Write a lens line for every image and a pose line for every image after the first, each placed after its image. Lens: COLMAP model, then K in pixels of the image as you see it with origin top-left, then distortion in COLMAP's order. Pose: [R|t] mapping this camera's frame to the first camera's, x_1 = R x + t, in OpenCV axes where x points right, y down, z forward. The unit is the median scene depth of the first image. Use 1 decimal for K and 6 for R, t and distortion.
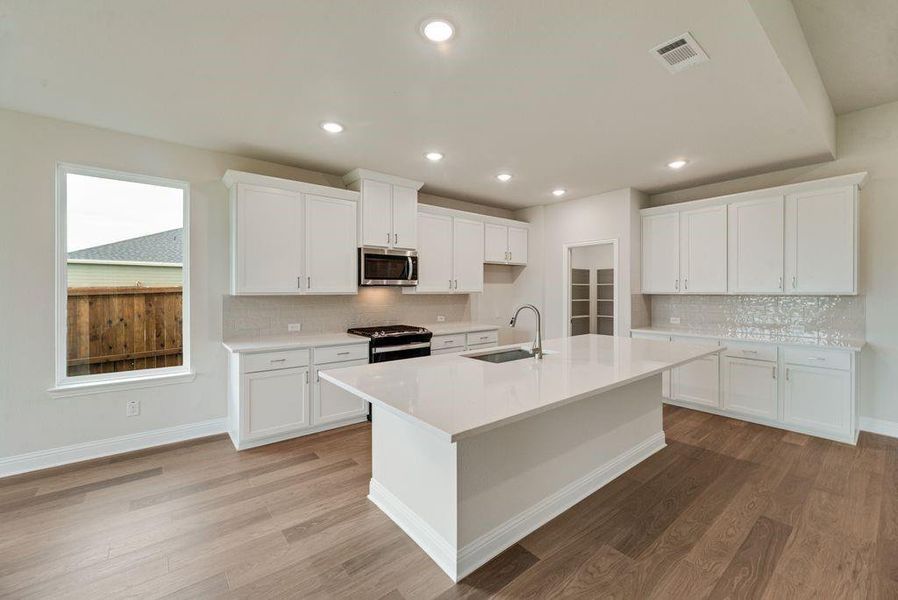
lens RADIAL K [[364.4, 0, 451.4], [0, 364.4, 292.5], [0, 0, 1]] dist [-0.002556, -0.000826]
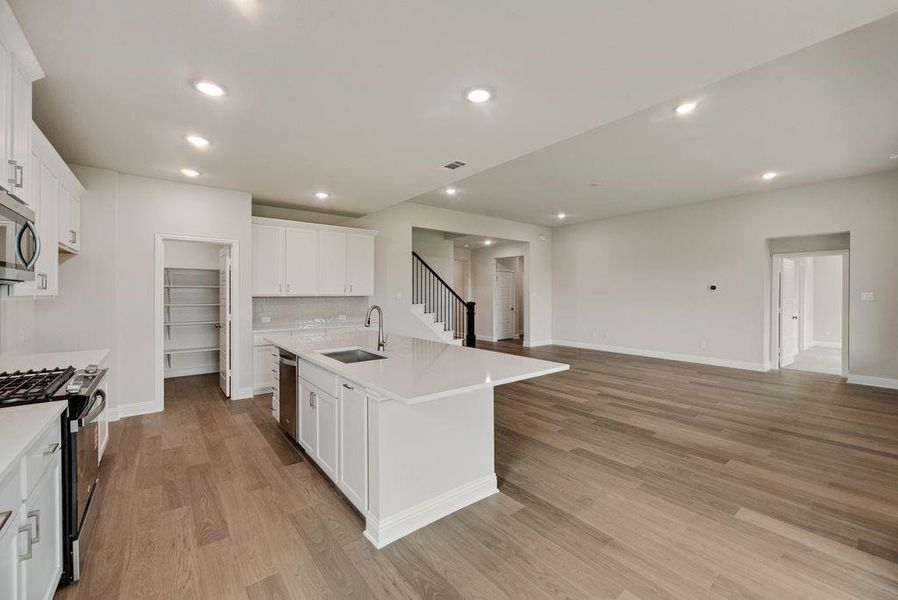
lens RADIAL K [[364.4, 0, 451.4], [0, 364.4, 292.5], [0, 0, 1]] dist [-0.002556, -0.000826]
pose [[0.013393, 0.004301, 0.999901, -0.581659], [0.007294, 0.999964, -0.004399, 0.000687], [-0.999884, 0.007352, 0.013361, 0.465136]]
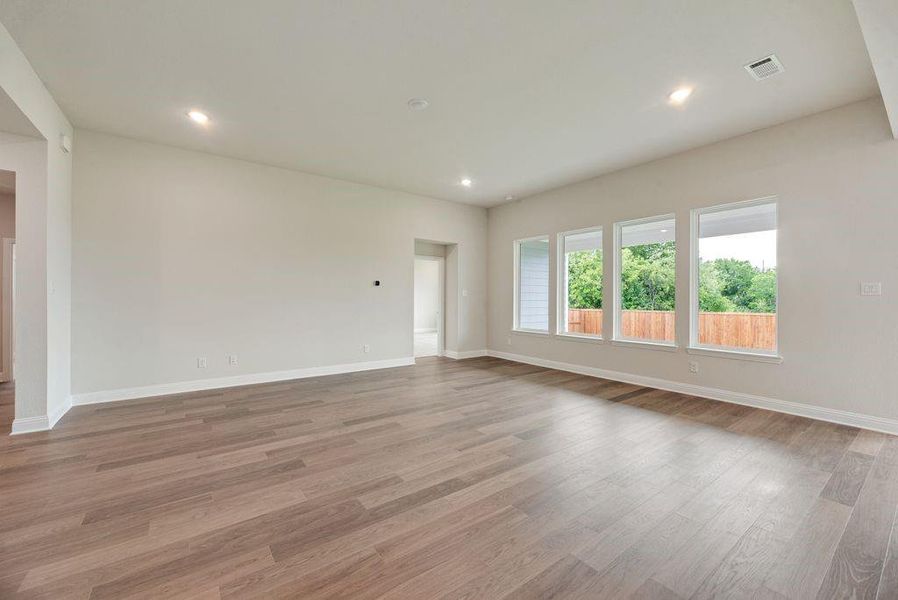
lens RADIAL K [[364.4, 0, 451.4], [0, 364.4, 292.5], [0, 0, 1]] dist [-0.002556, -0.000826]
pose [[-0.998828, -0.002895, 0.048318, 0.681768], [-0.003111, 0.999986, -0.004392, 0.023518], [-0.048304, -0.004537, -0.998822, 0.776883]]
